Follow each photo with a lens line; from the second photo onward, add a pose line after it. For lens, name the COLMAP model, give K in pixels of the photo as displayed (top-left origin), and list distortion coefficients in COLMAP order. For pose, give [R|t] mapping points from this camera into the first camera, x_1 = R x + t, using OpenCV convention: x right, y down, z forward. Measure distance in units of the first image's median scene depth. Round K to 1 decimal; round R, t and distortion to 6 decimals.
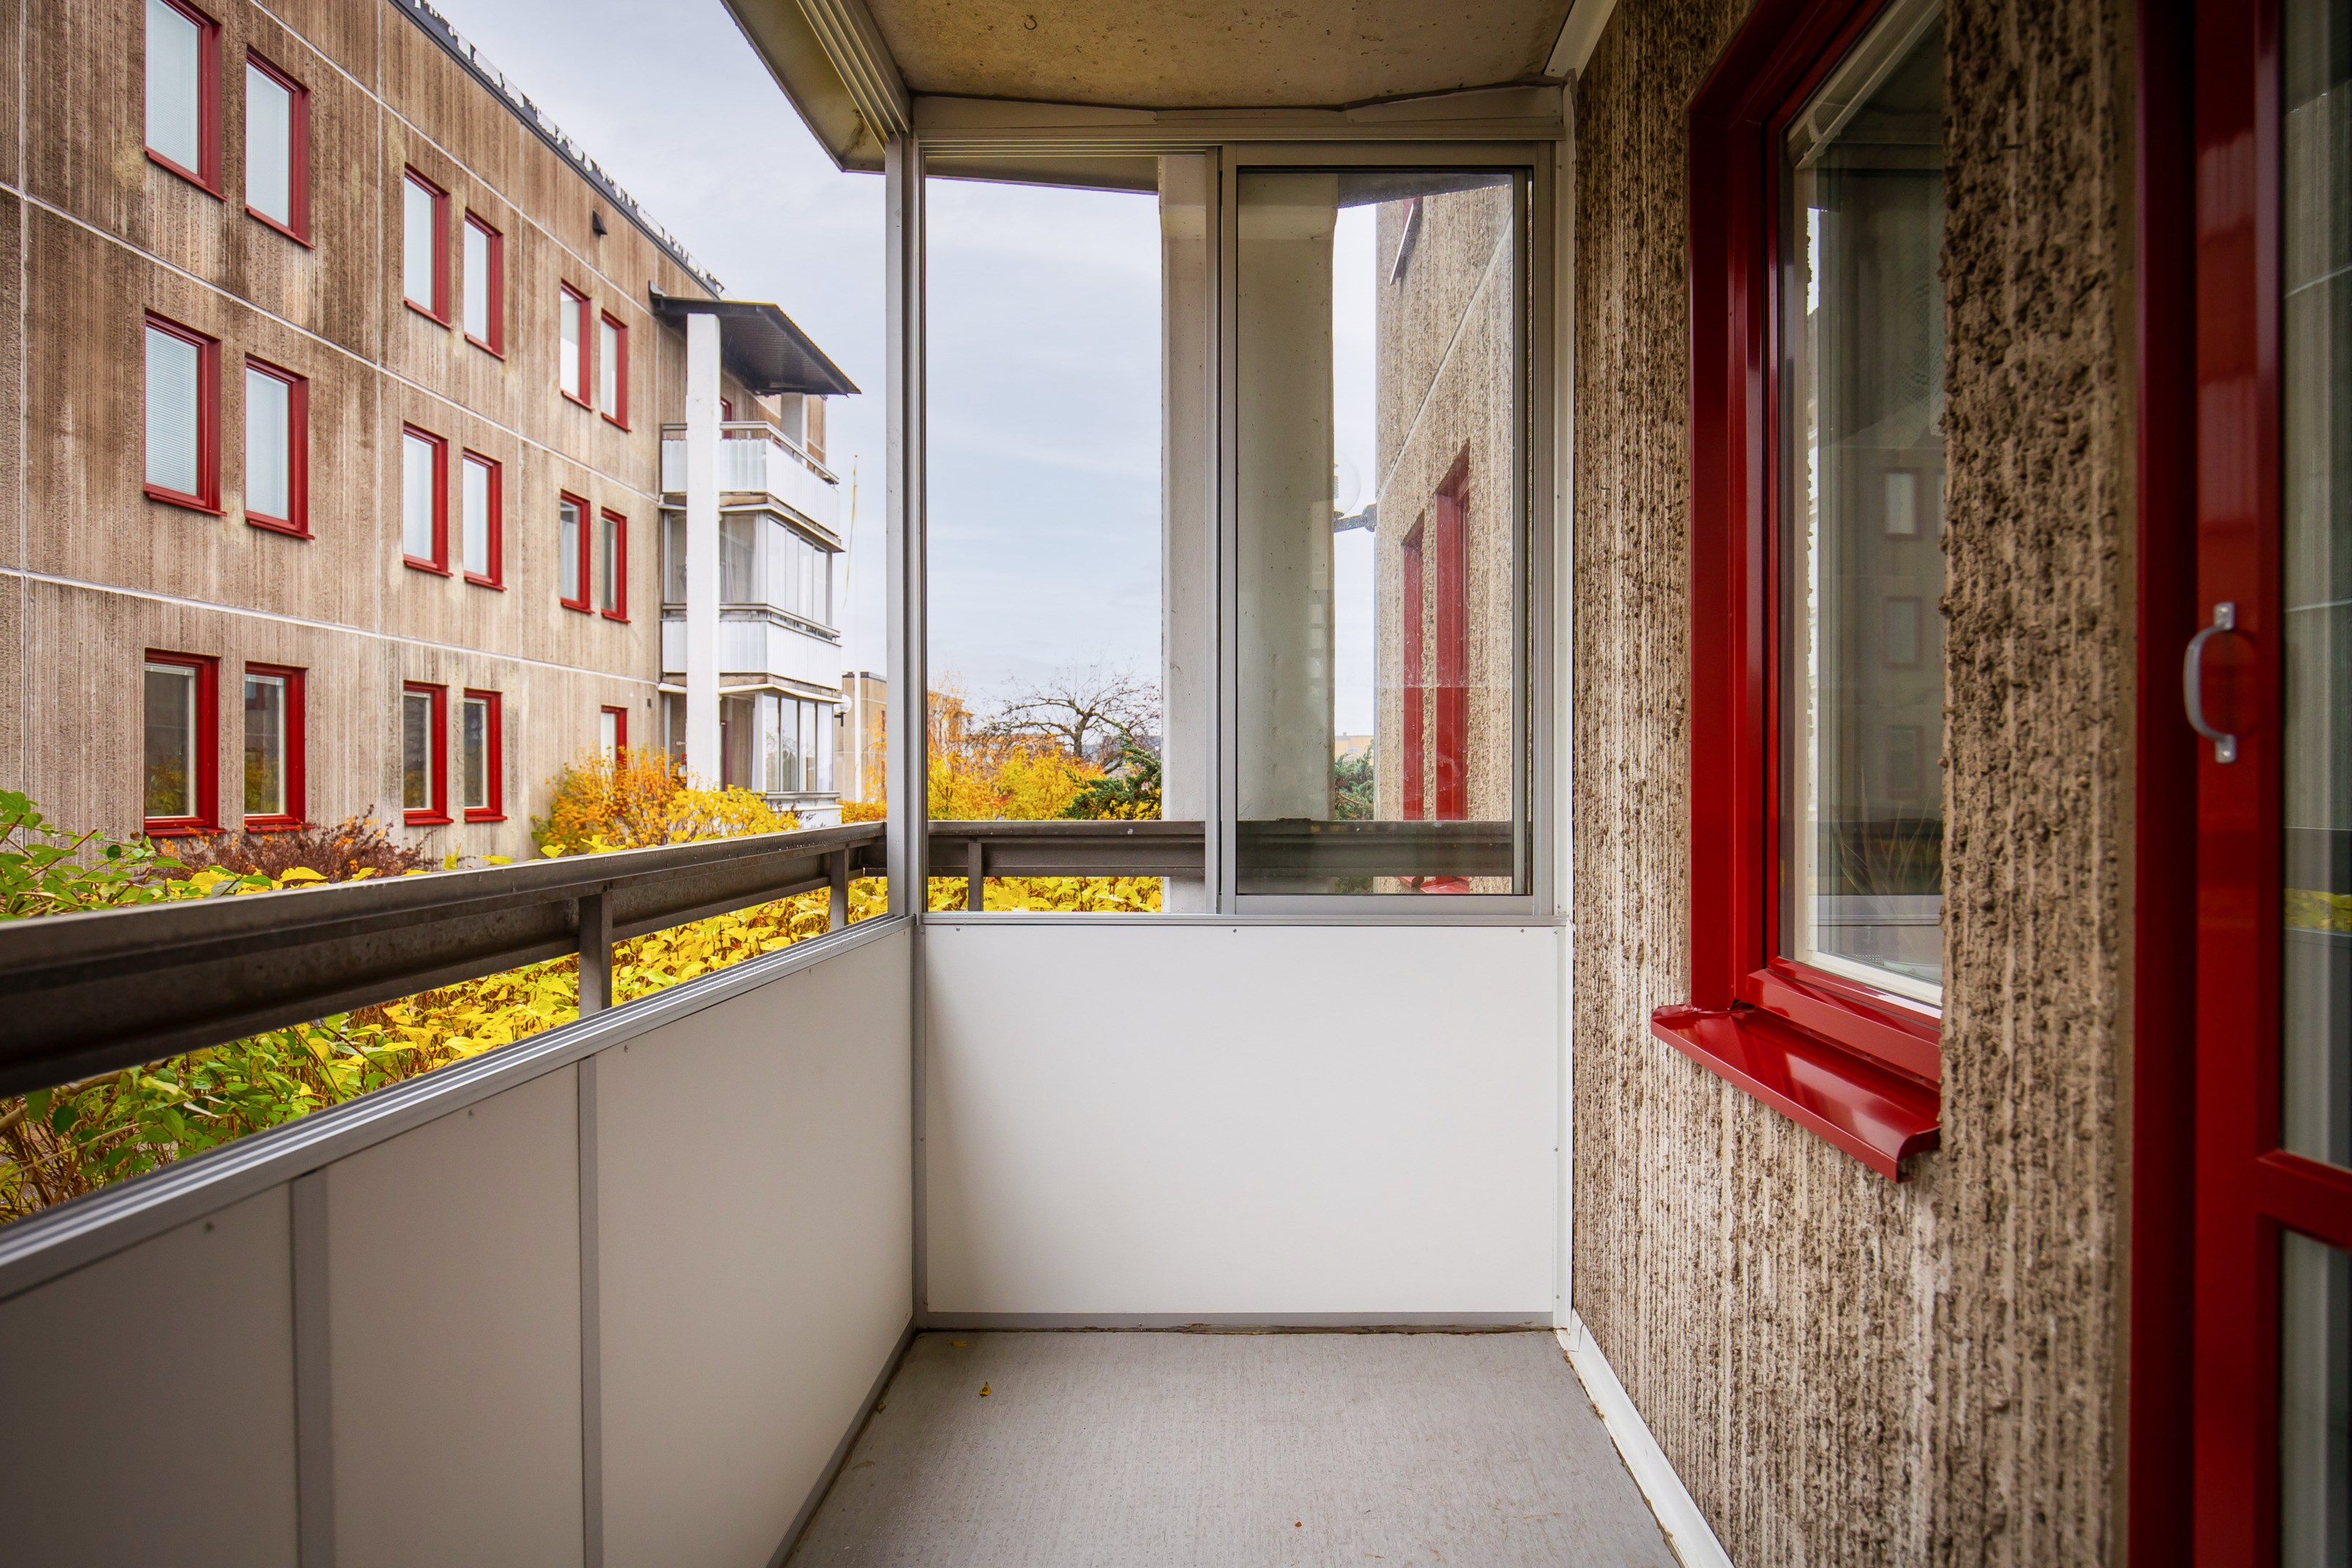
lens RADIAL K [[1308.8, 0, 1200.4], [0, 1308.8, 786.5], [0, 0, 1]] dist [-0.001519, -0.000826]
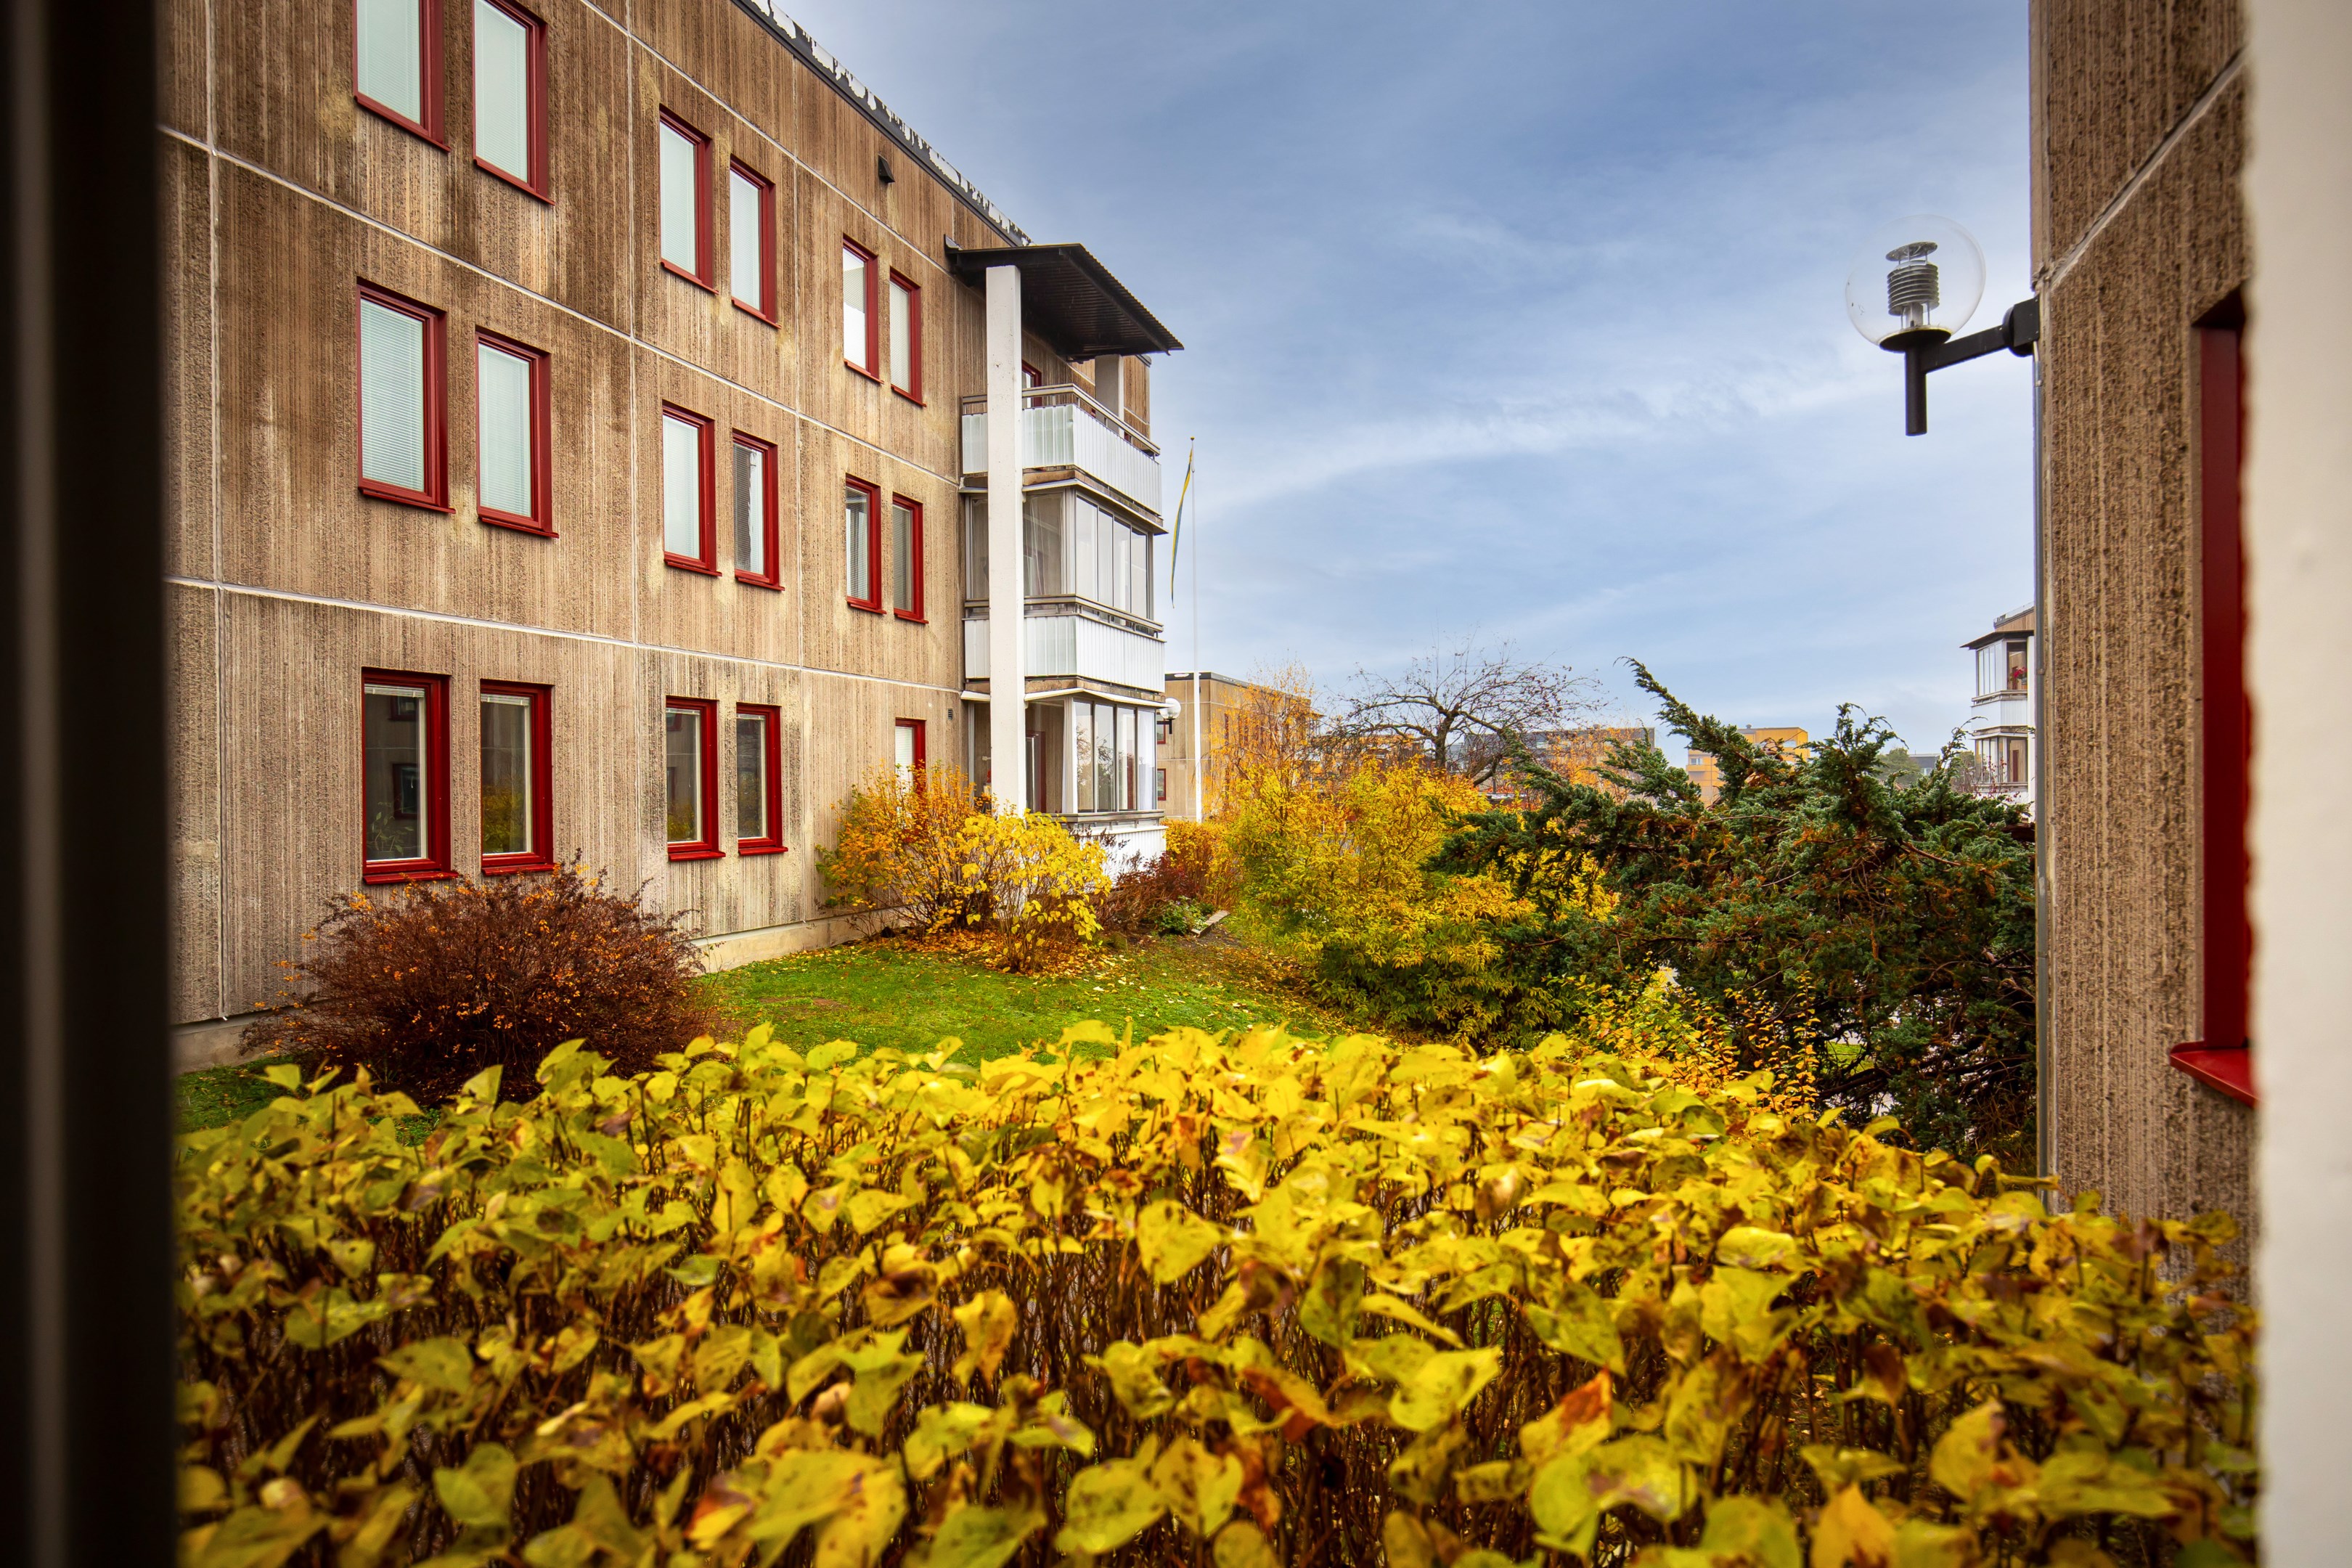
lens RADIAL K [[1451.9, 0, 1187.4], [0, 1451.9, 801.1], [0, 0, 1]] dist [0.002616, -0.001890]
pose [[0.964921, -0.009885, -0.262355, -0.015577], [0.011179, 0.999932, 0.003442, -0.009318], [0.262303, -0.006254, 0.964965, 0.140476]]
